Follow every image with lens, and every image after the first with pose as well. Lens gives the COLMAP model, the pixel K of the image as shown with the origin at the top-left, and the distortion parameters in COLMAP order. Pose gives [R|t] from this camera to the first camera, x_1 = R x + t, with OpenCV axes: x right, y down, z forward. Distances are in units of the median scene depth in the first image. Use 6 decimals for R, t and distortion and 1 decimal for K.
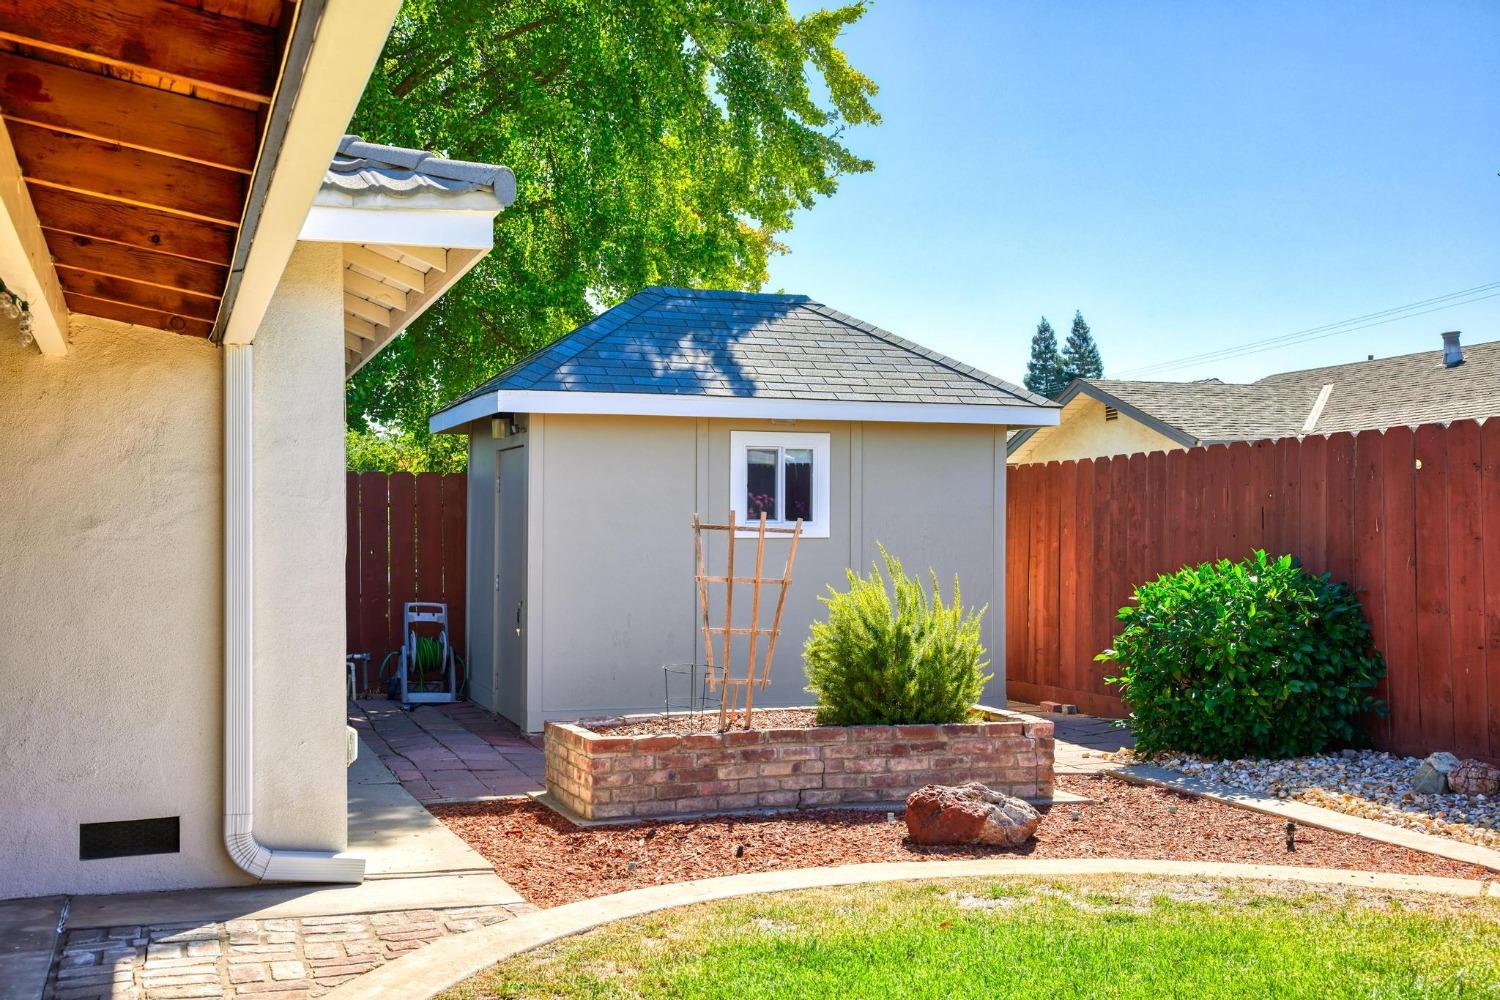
lens RADIAL K [[1556.0, 0, 750.0], [0, 1556.0, 500.0], [0, 0, 1]] dist [0.021430, 0.010659]
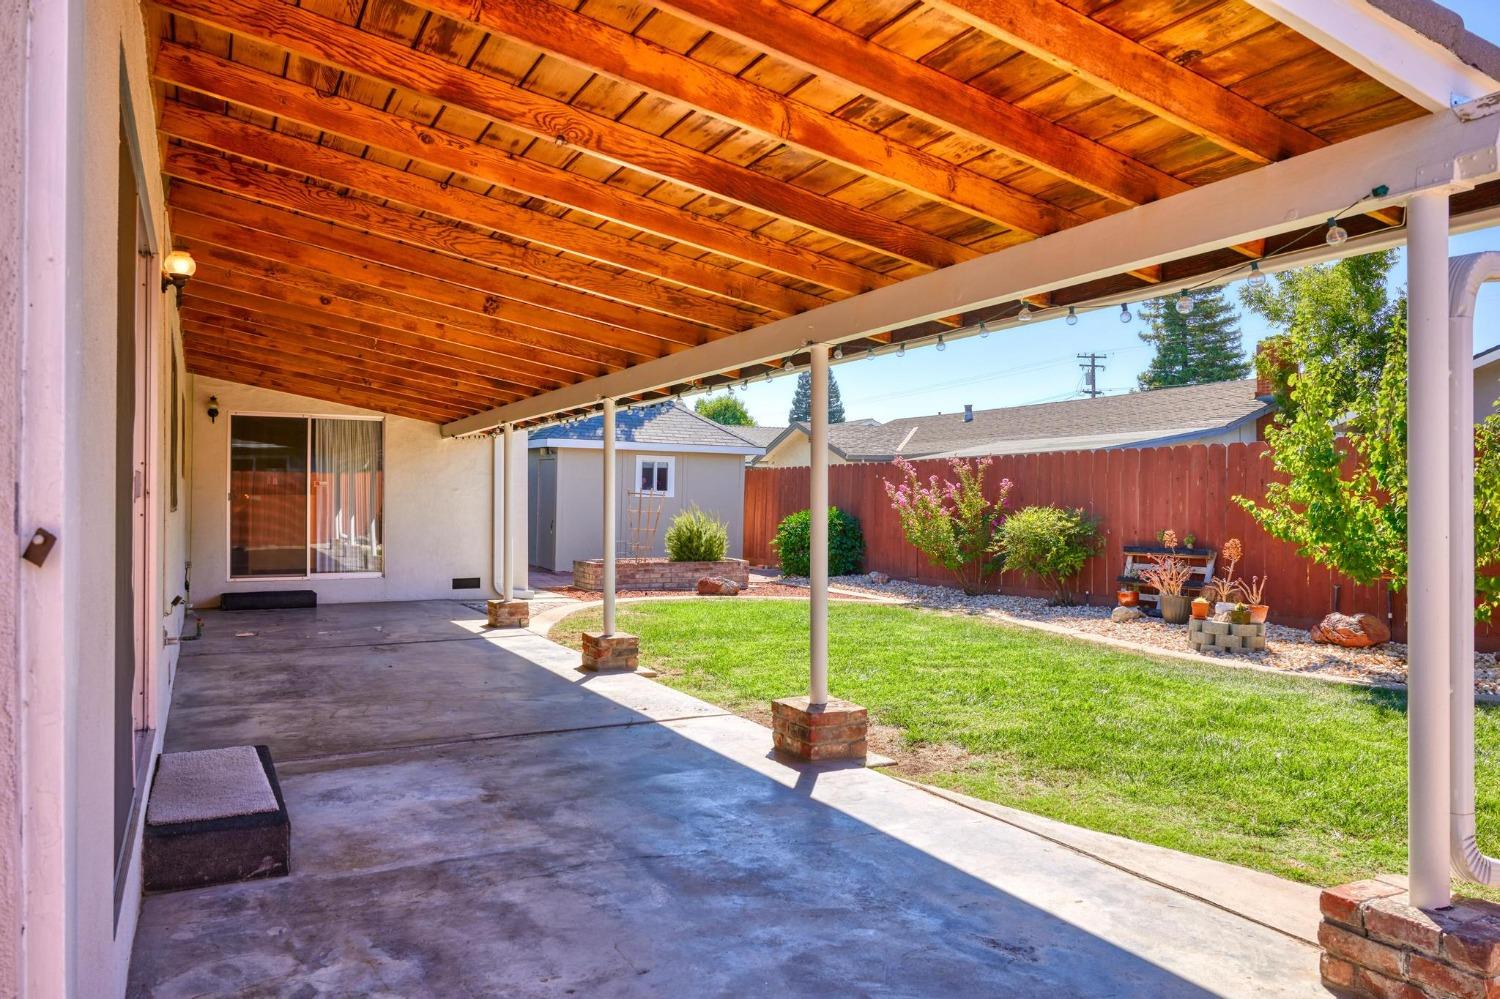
lens RADIAL K [[1026.6, 0, 732.8], [0, 1026.6, 497.7], [0, 0, 1]] dist [0.000845, -0.002076]
pose [[0.993621, 0.017289, 0.111440, -0.049879], [-0.020123, 0.999501, 0.024354, -0.022303], [-0.110963, -0.026441, 0.993473, -0.829752]]
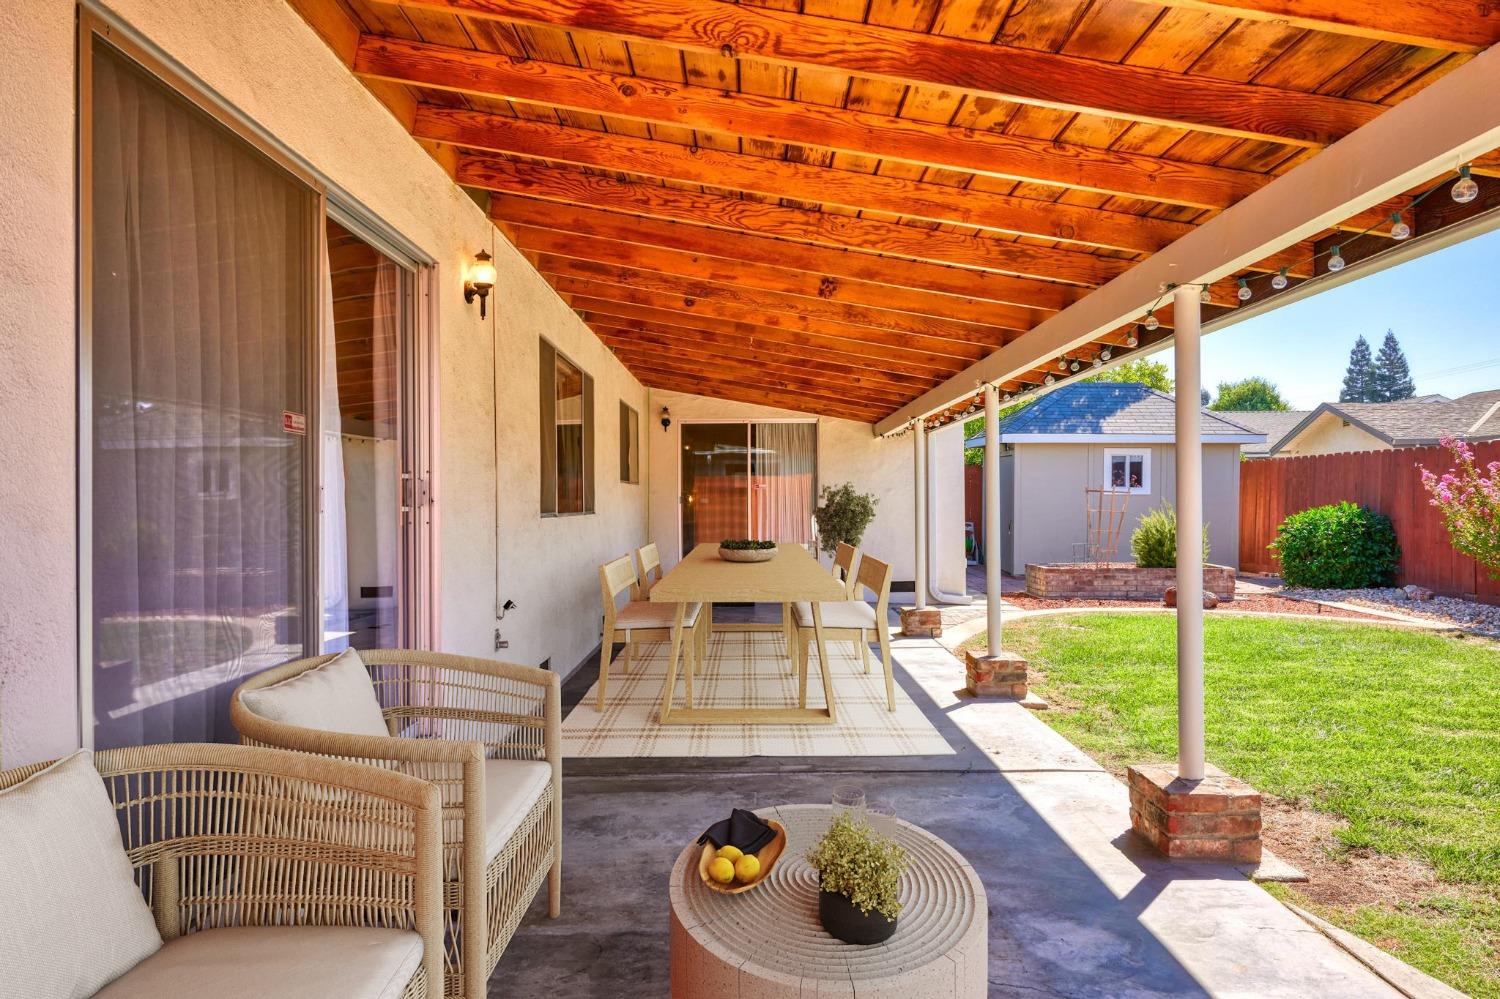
lens RADIAL K [[1015.5, 0, 750.0], [0, 1015.5, 499.5], [0, 0, 1]] dist [0.004602, -0.004069]
pose [[0.934155, 0.005900, -0.356818, 0.042256], [0.005639, 0.999494, 0.031290, -0.022241], [0.356822, -0.031242, 0.933650, -0.717805]]
